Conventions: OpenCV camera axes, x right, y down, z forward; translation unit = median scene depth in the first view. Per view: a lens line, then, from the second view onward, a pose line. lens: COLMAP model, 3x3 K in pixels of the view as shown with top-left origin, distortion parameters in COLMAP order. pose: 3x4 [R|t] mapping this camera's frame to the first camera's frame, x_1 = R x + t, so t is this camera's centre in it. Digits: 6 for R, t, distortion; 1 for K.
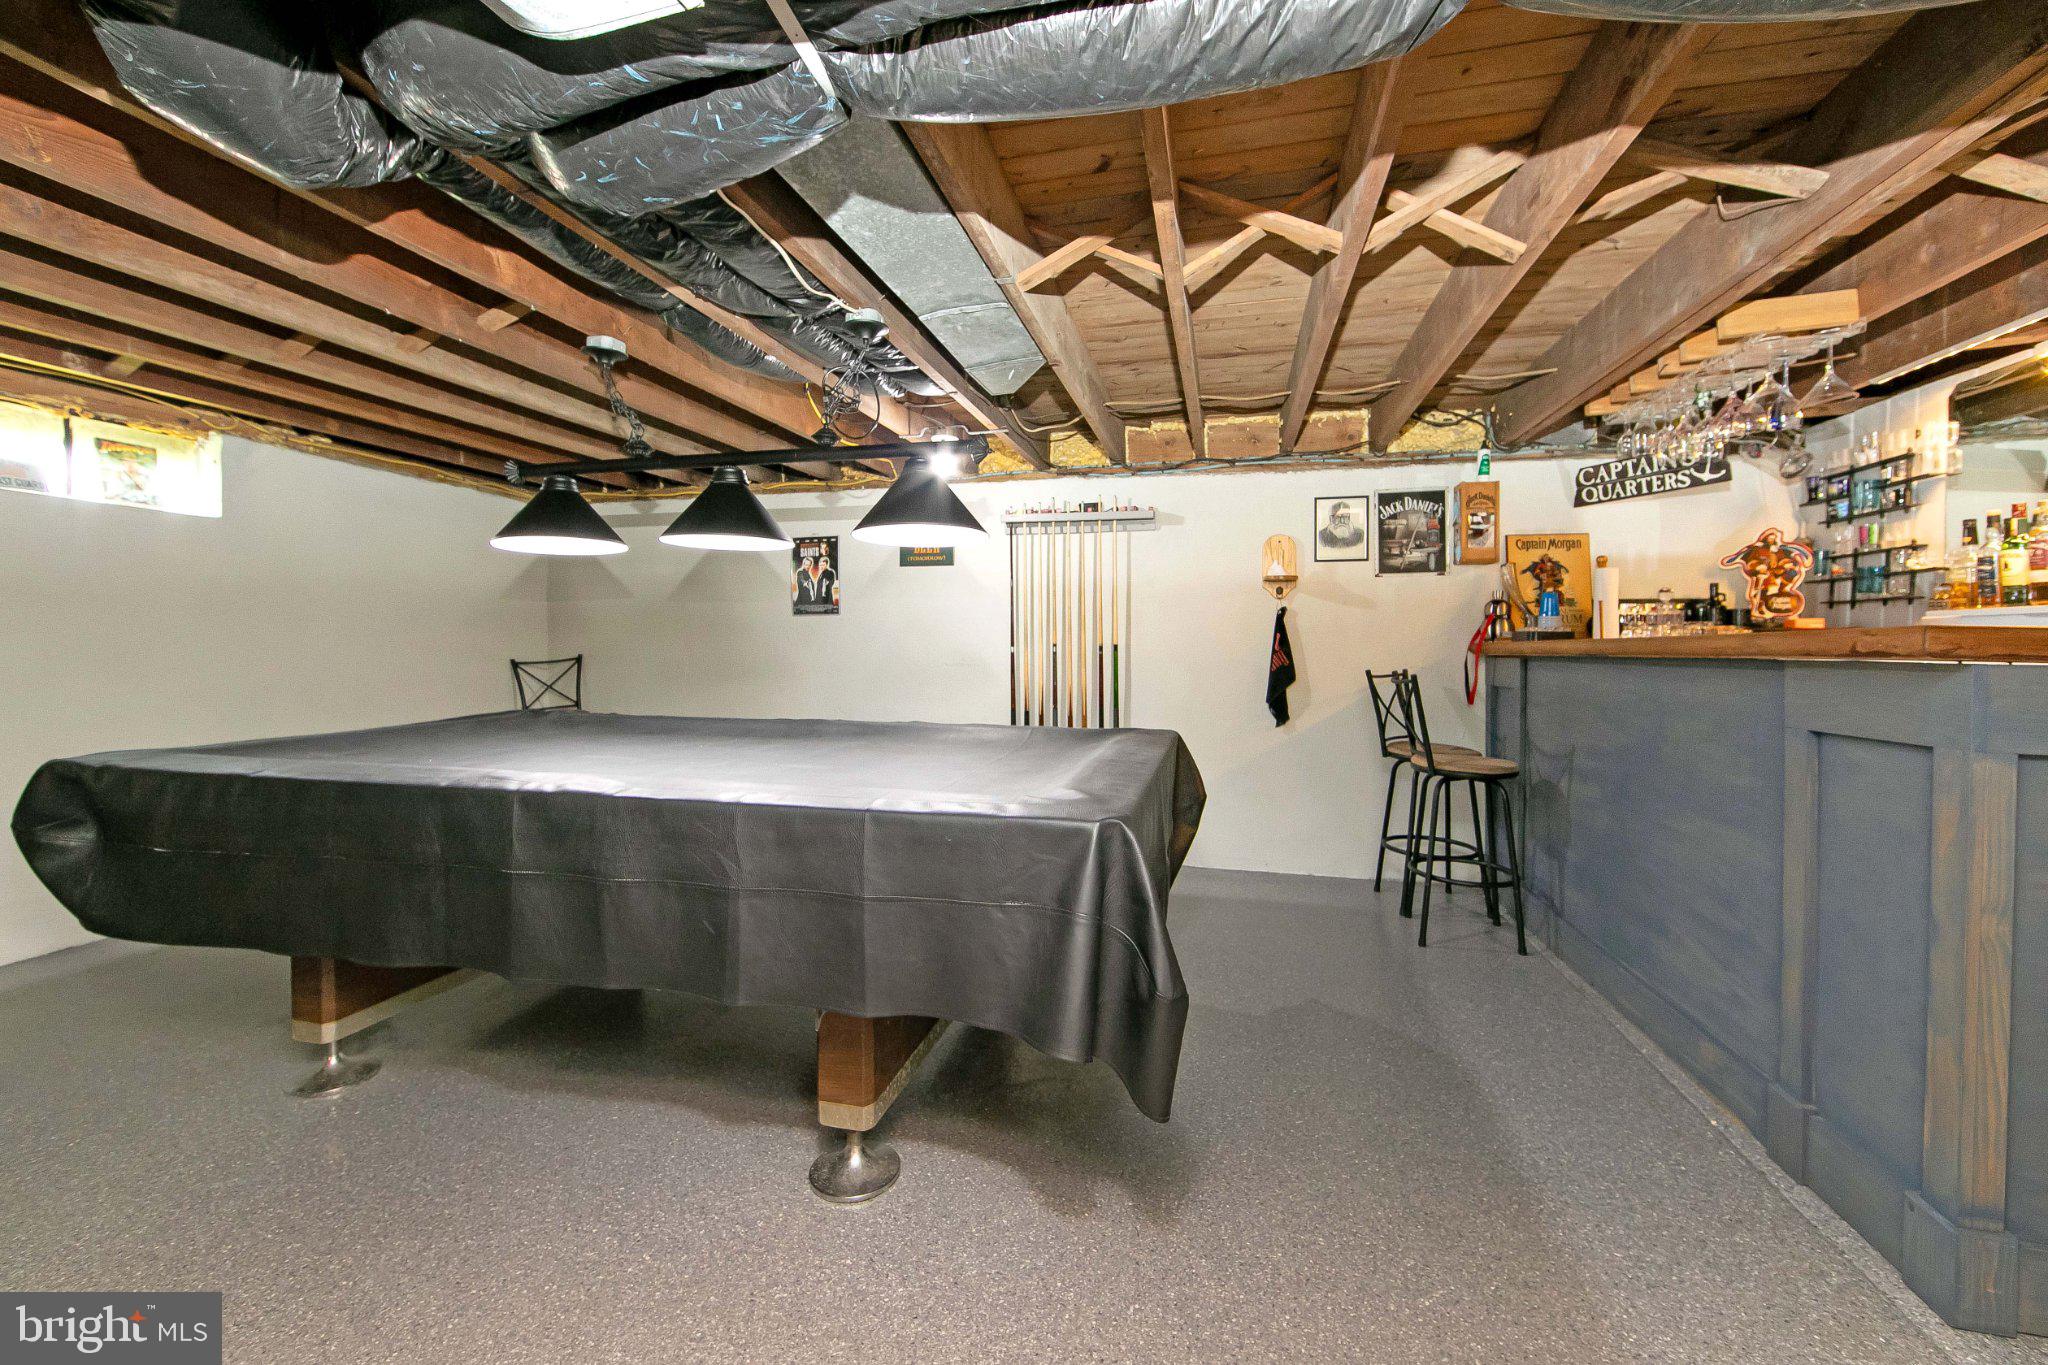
lens RADIAL K [[818.0, 0, 1031.6], [0, 818.0, 656.0], [0, 0, 1]] dist [-0.000763, -0.000101]
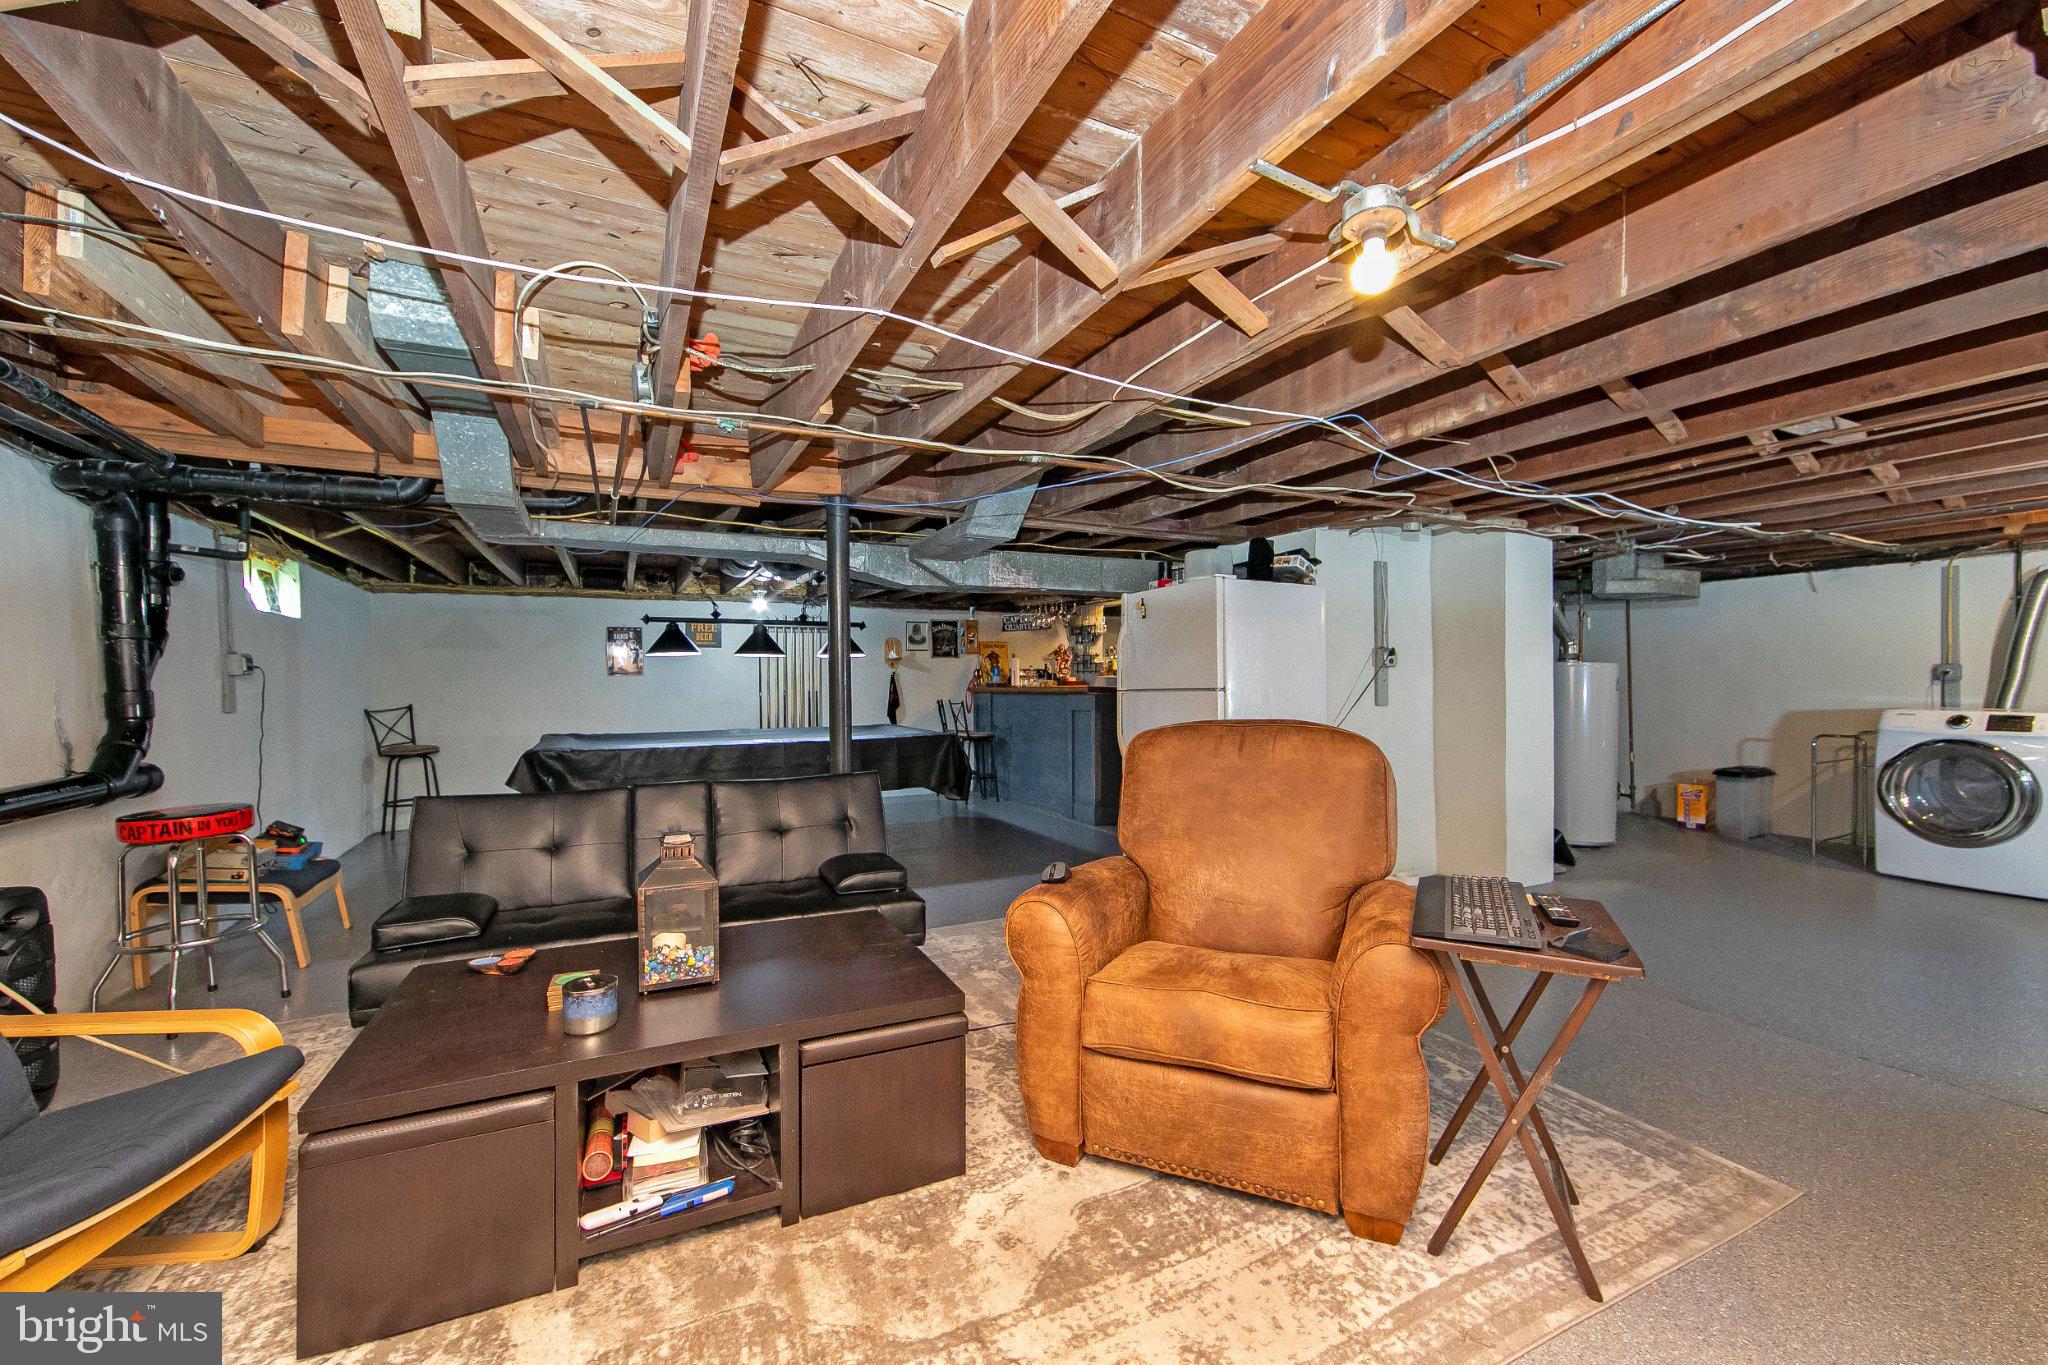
lens RADIAL K [[818.0, 0, 1031.6], [0, 818.0, 656.0], [0, 0, 1]] dist [-0.000763, -0.000101]
pose [[0.765866, 0.004838, 0.642982, -0.921078], [0.014087, 0.999605, -0.024302, -0.049570], [-0.642845, 0.027670, 0.765496, -1.017687]]
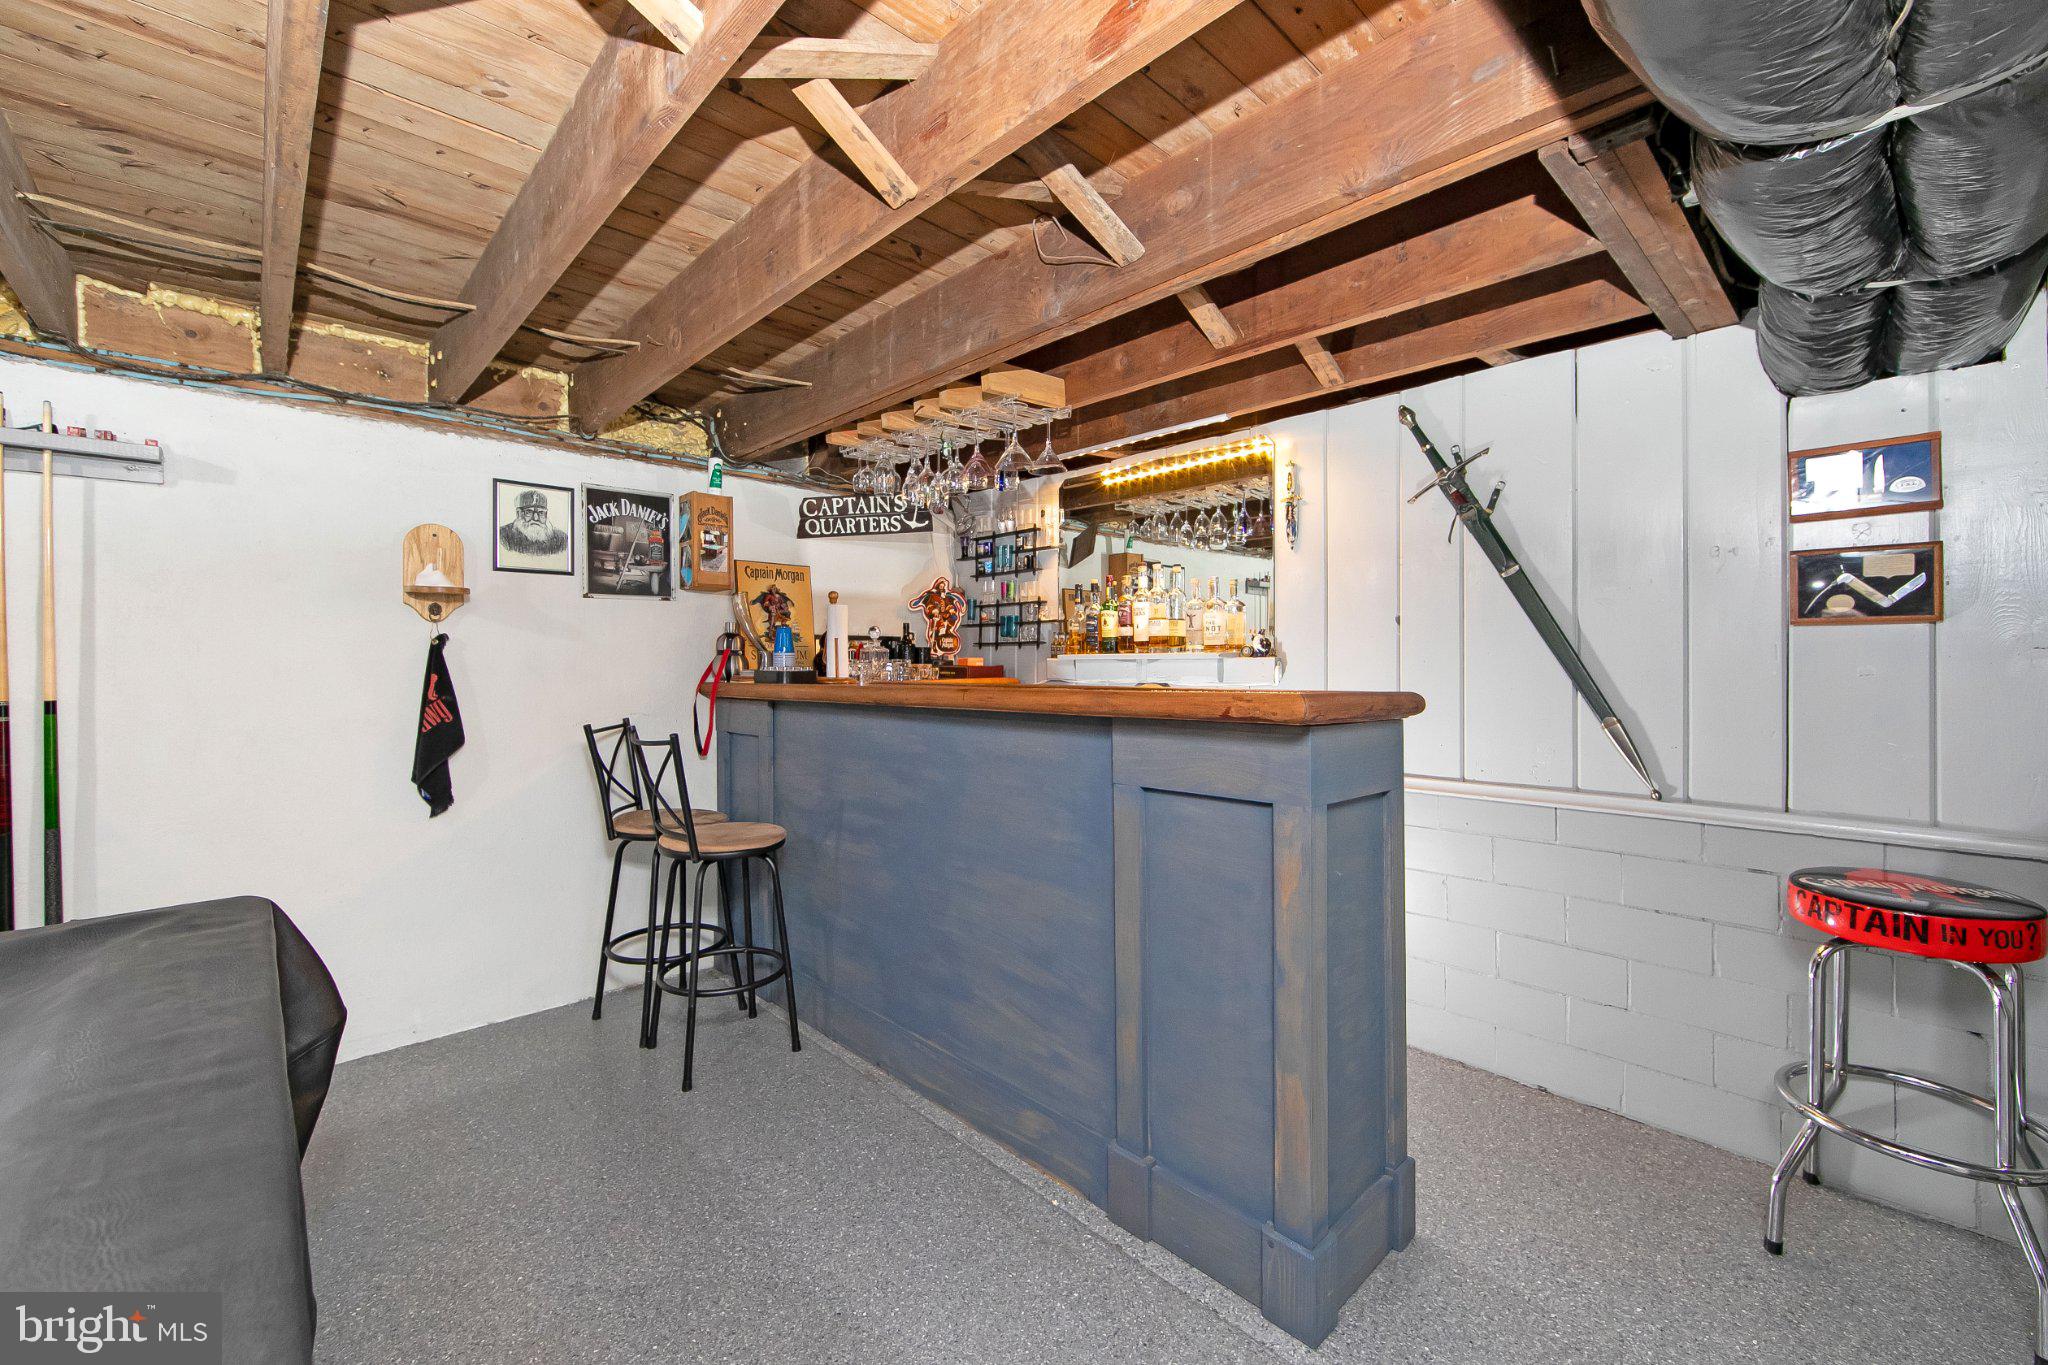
lens RADIAL K [[818.0, 0, 1031.6], [0, 818.0, 656.0], [0, 0, 1]] dist [-0.000763, -0.000101]
pose [[0.541700, 0.000821, 0.840572, 0.010659], [0.016718, 0.999791, -0.011750, -0.030245], [-0.840406, 0.020418, 0.541573, 0.274595]]
